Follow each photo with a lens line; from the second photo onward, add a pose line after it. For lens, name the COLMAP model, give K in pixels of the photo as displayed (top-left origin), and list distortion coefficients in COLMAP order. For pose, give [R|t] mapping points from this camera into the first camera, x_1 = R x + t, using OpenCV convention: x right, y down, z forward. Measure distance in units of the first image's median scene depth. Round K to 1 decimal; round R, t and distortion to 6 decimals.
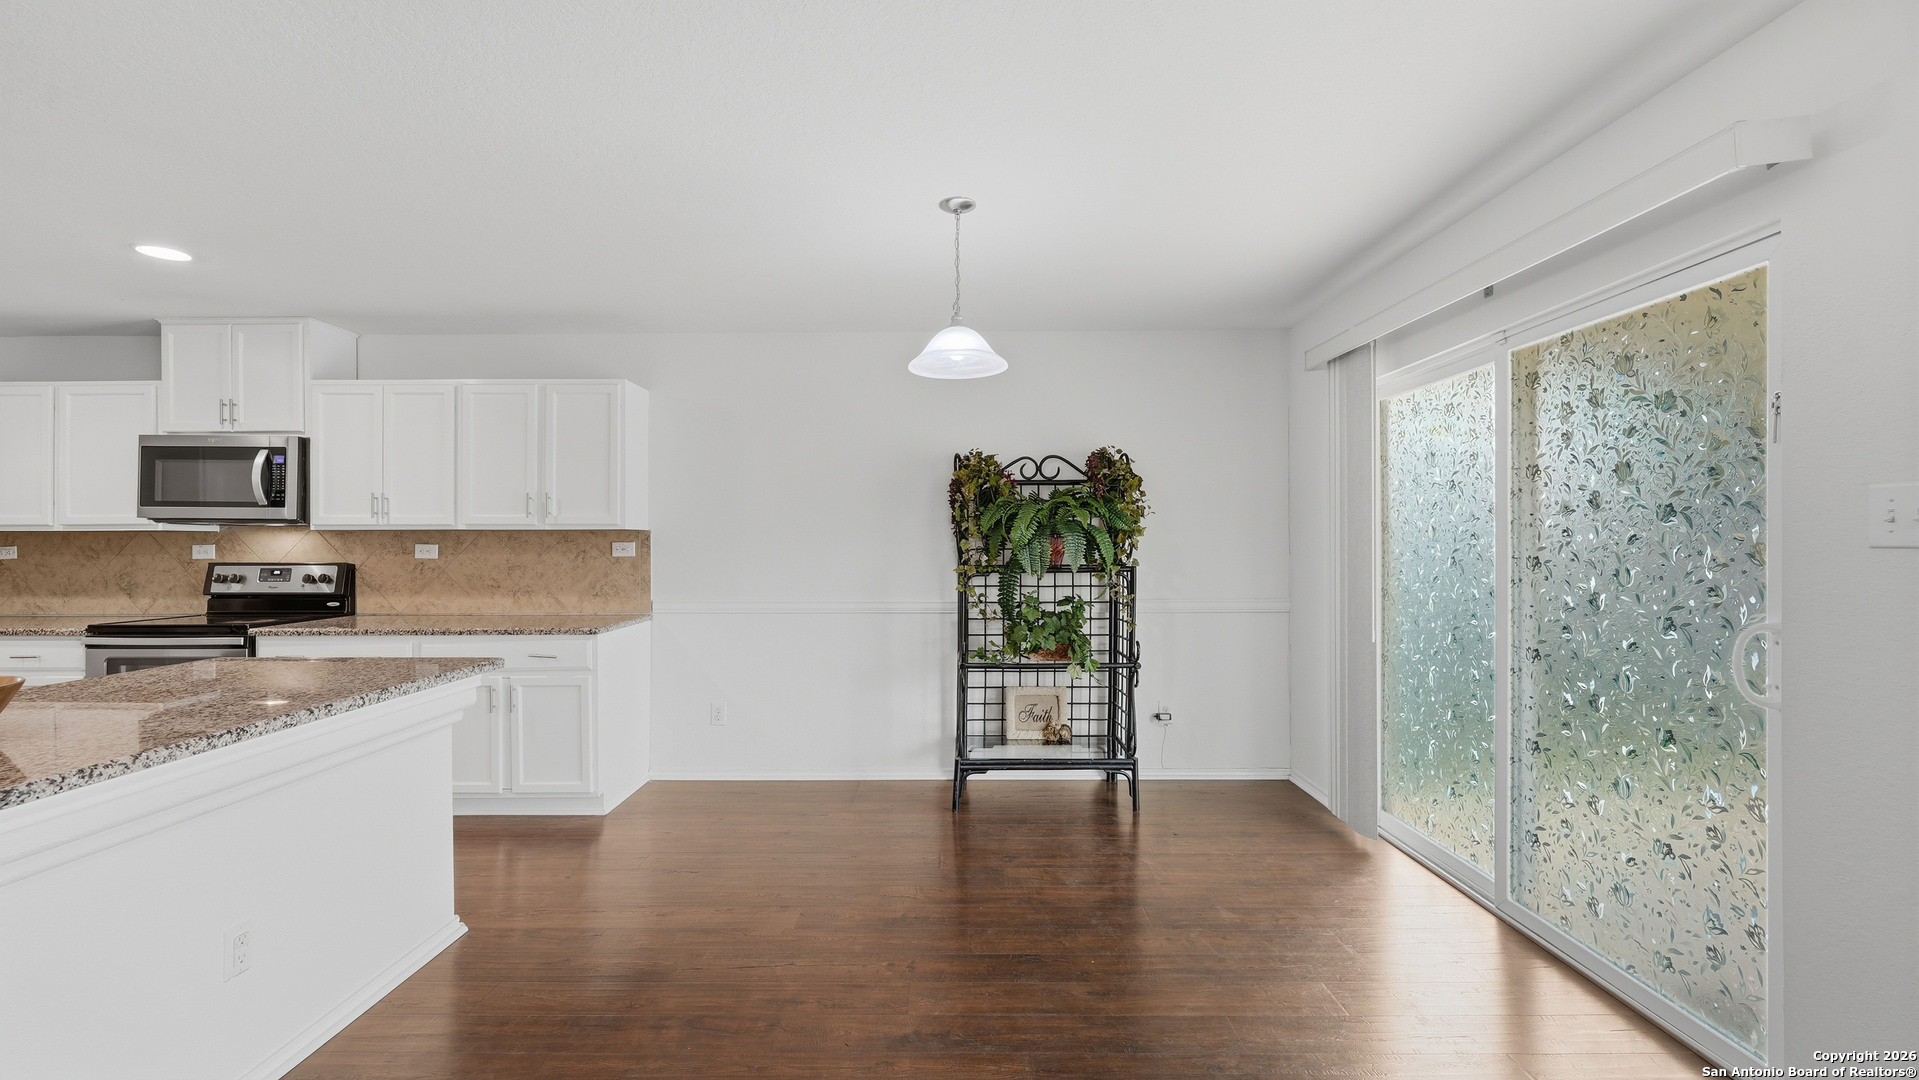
lens RADIAL K [[769.9, 0, 962.3], [0, 769.9, 541.1], [0, 0, 1]] dist [-0.003720, 0.001130]
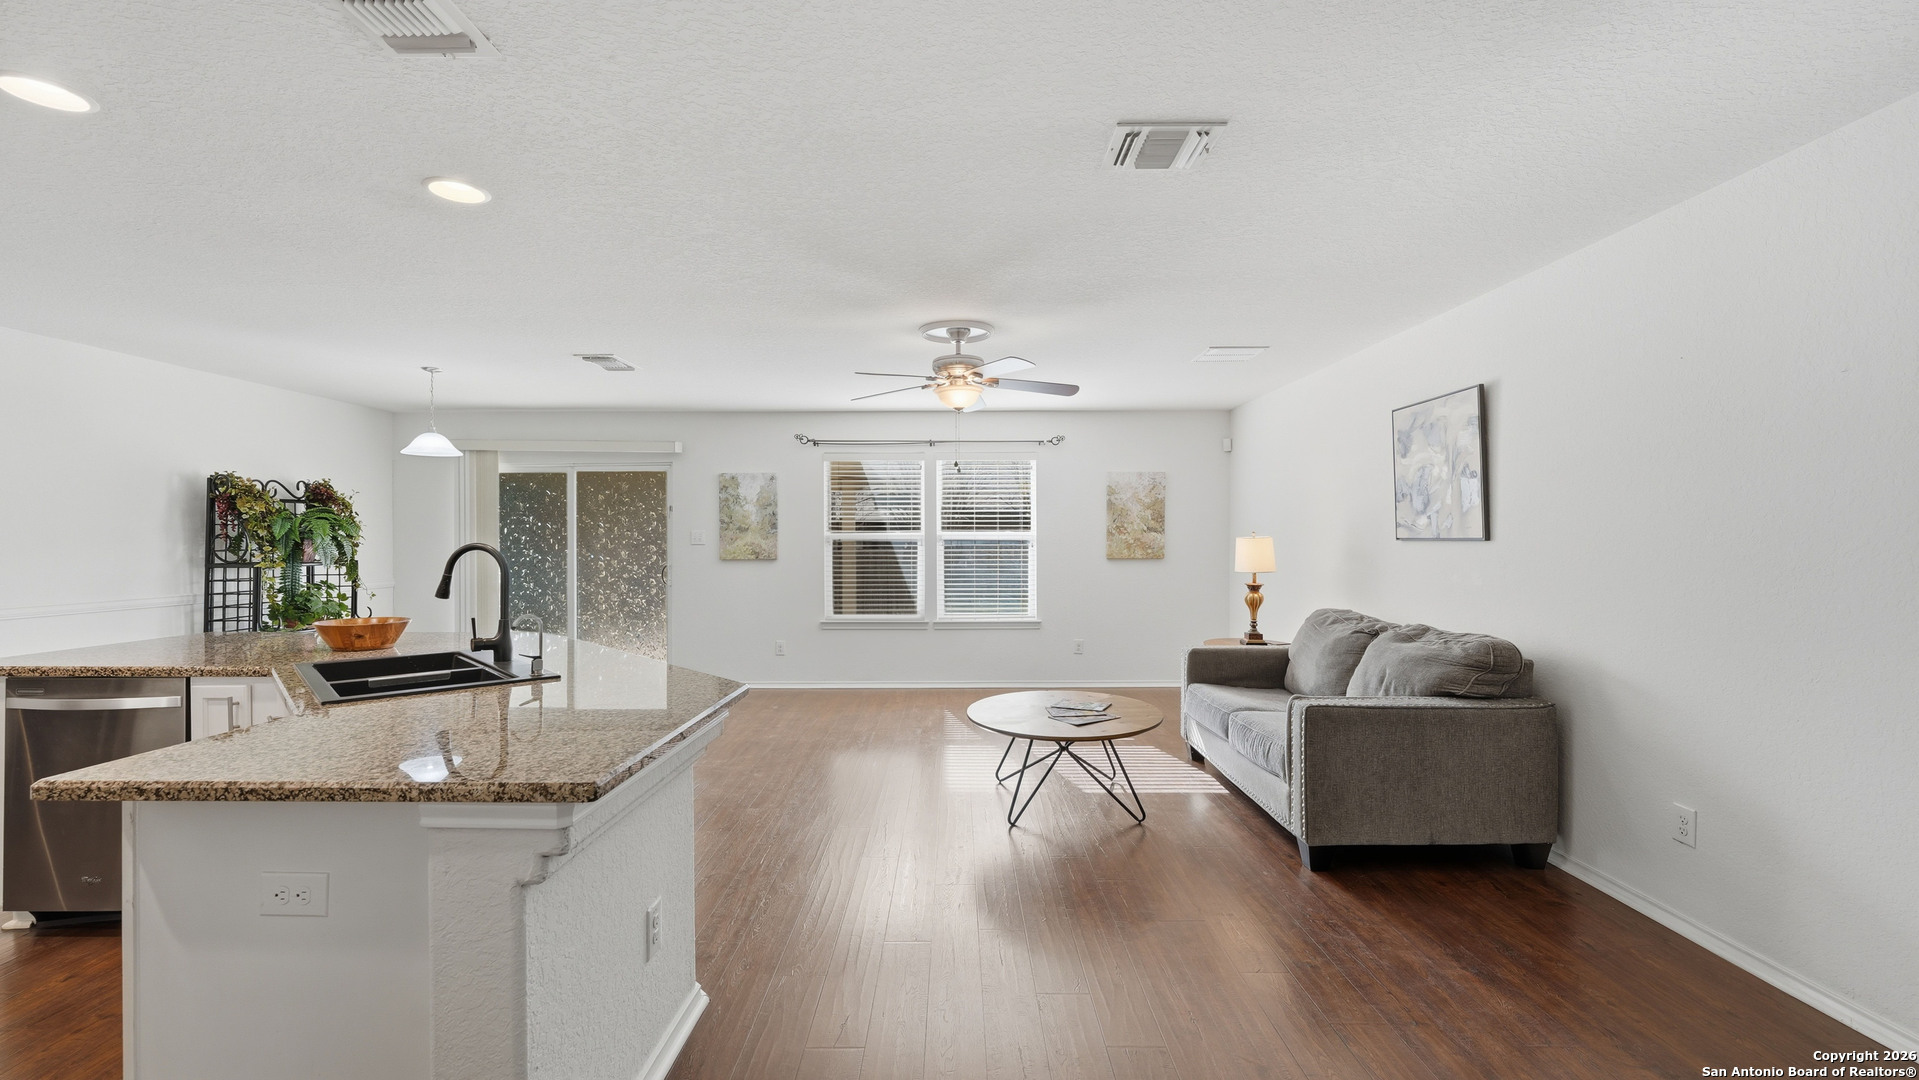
lens RADIAL K [[769.9, 0, 953.9], [0, 769.9, 541.5], [0, 0, 1]] dist [-0.003720, 0.001130]
pose [[-0.001395, -0.001102, 0.999998, -1.236097], [0.000380, 0.999999, 0.001103, -0.004670], [-0.999999, 0.000381, -0.001395, -0.189316]]
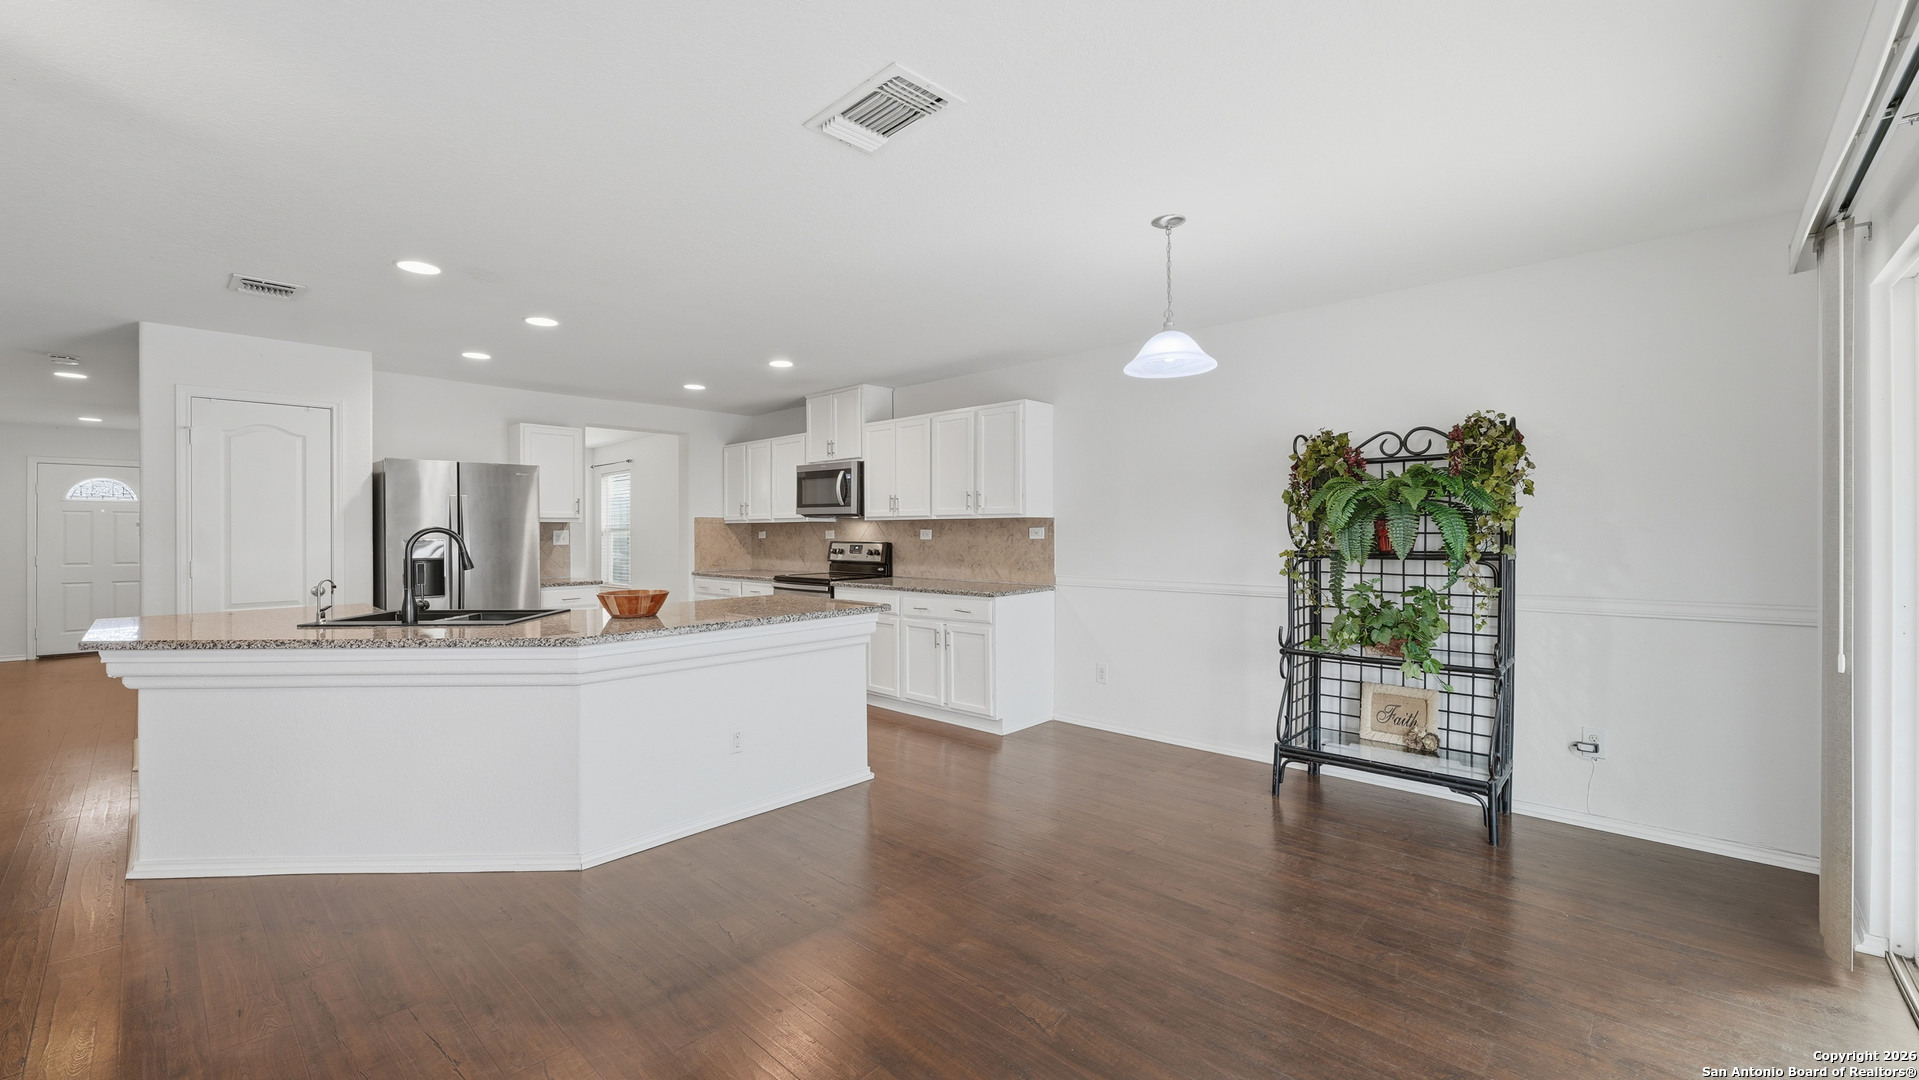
lens RADIAL K [[769.9, 0, 954.0], [0, 769.9, 534.9], [0, 0, 1]] dist [-0.003720, 0.001130]
pose [[0.729478, 0.002712, -0.683999, 0.332181], [0.004882, 0.999946, 0.009172, 0.001265], [0.683987, -0.010030, 0.729426, -0.011143]]
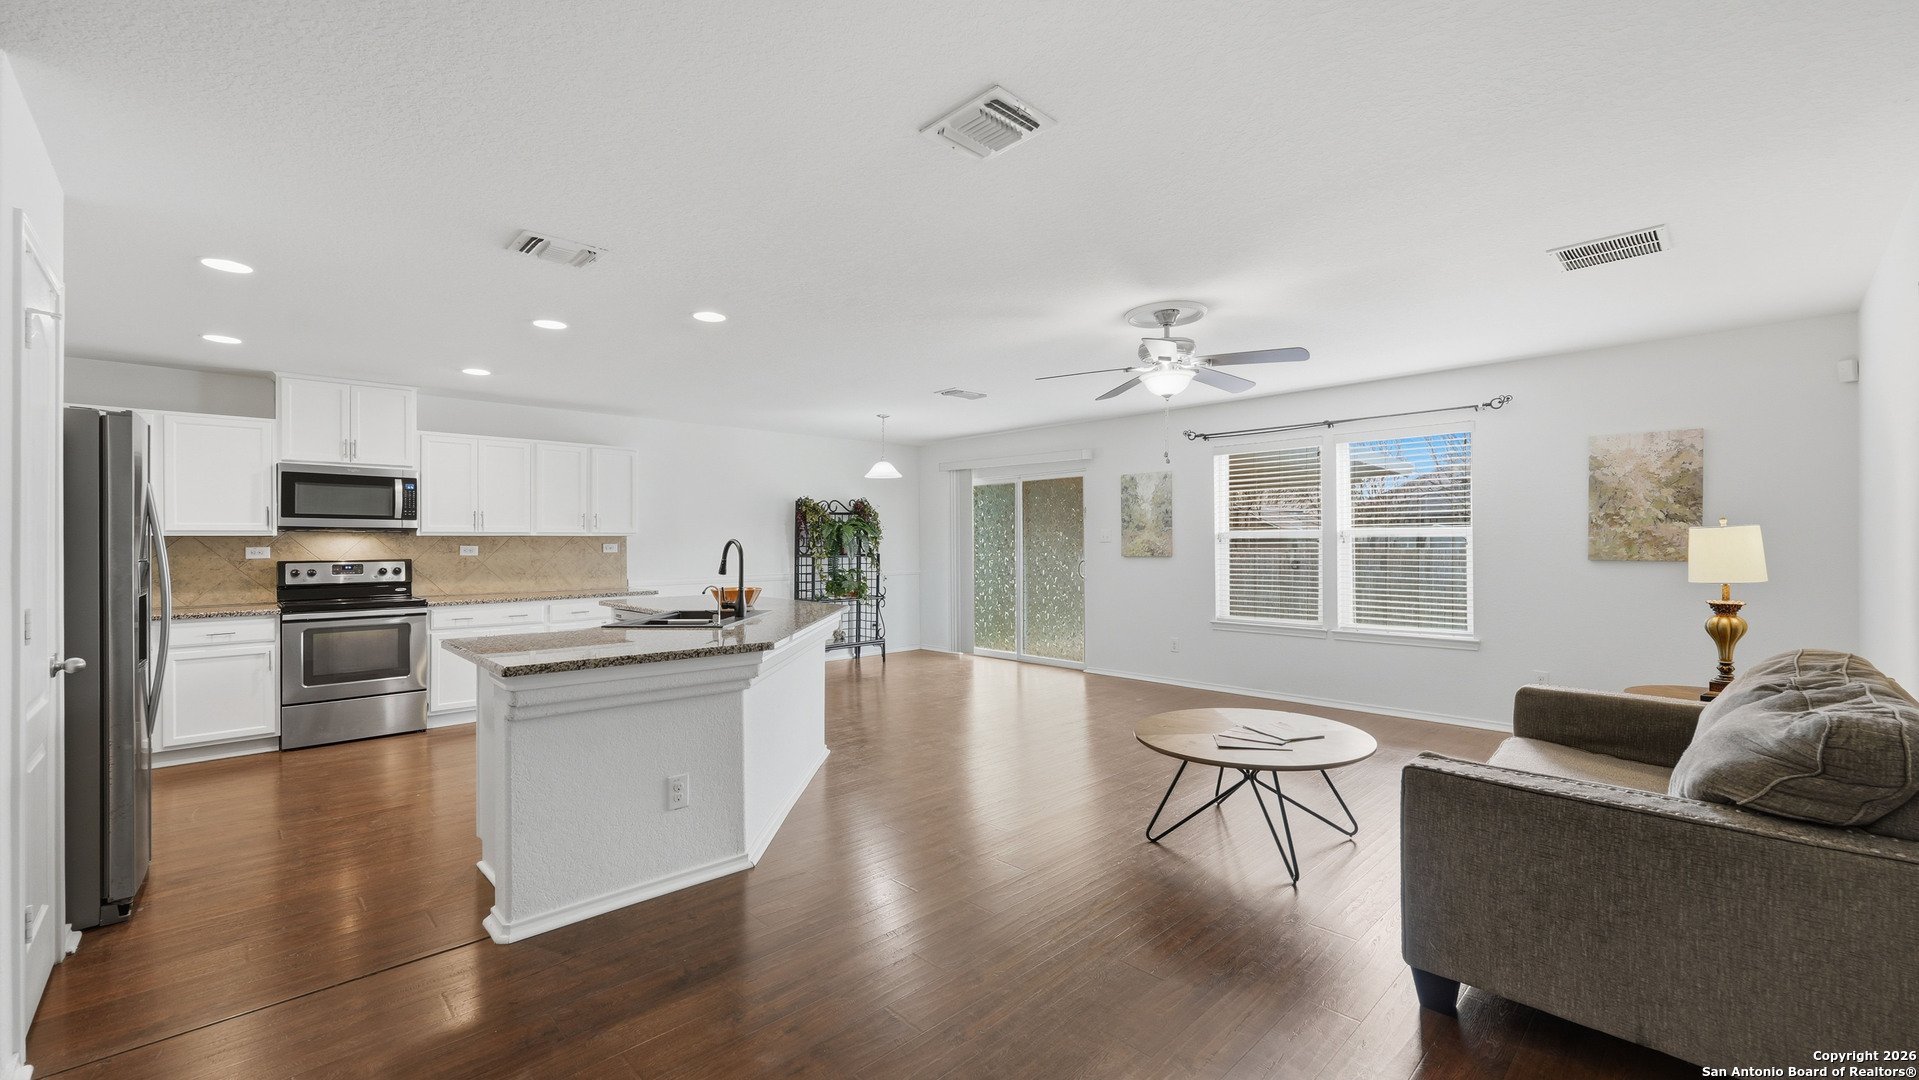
lens RADIAL K [[769.9, 0, 955.5], [0, 769.9, 540.0], [0, 0, 1]] dist [-0.003720, 0.001130]
pose [[0.717697, -0.000914, 0.696355, -1.077333], [0.004491, 0.999984, -0.003316, 0.002507], [-0.696341, 0.005507, 0.717690, -0.688652]]
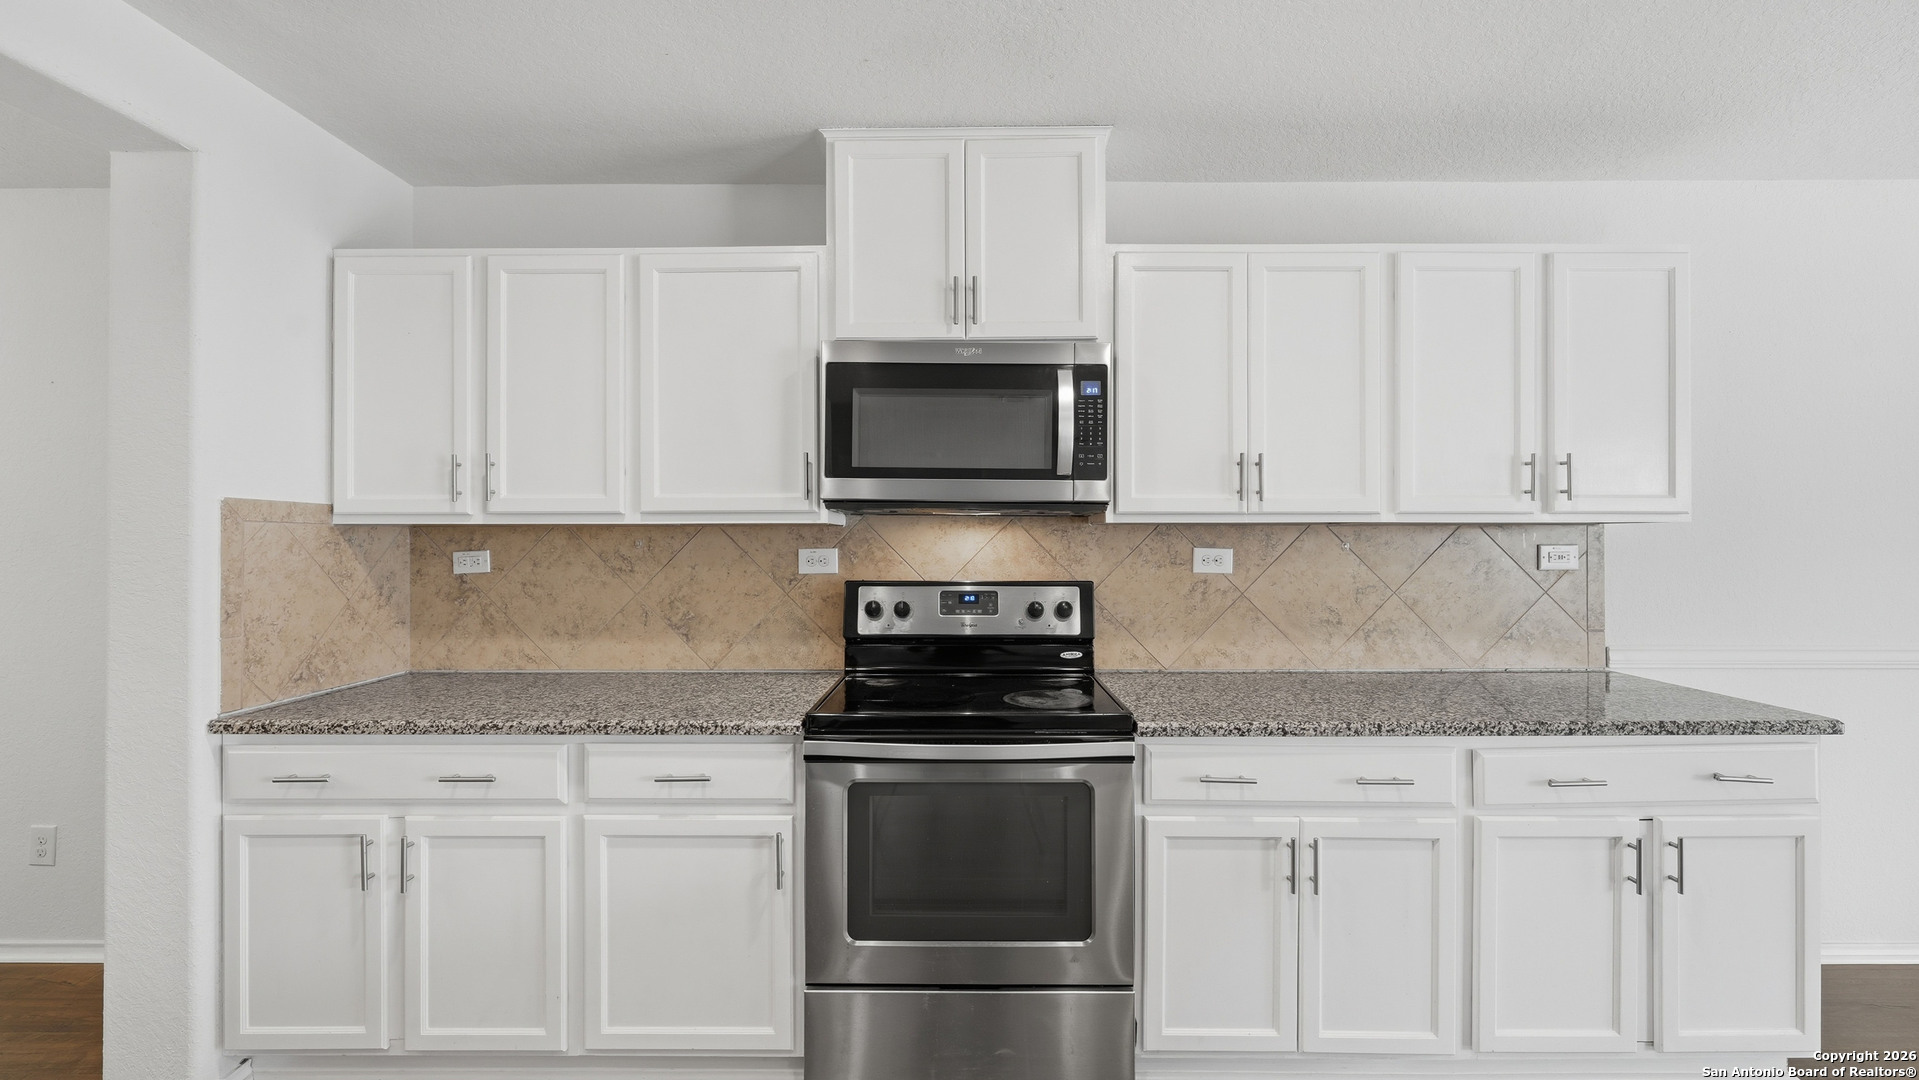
lens RADIAL K [[769.9, 0, 961.6], [0, 769.9, 535.6], [0, 0, 1]] dist [-0.003720, 0.001130]
pose [[0.999999, 0.000941, -0.001202, -0.909576], [-0.000944, 0.999996, -0.002758, -0.003490], [0.001200, 0.002759, 0.999995, 0.441191]]
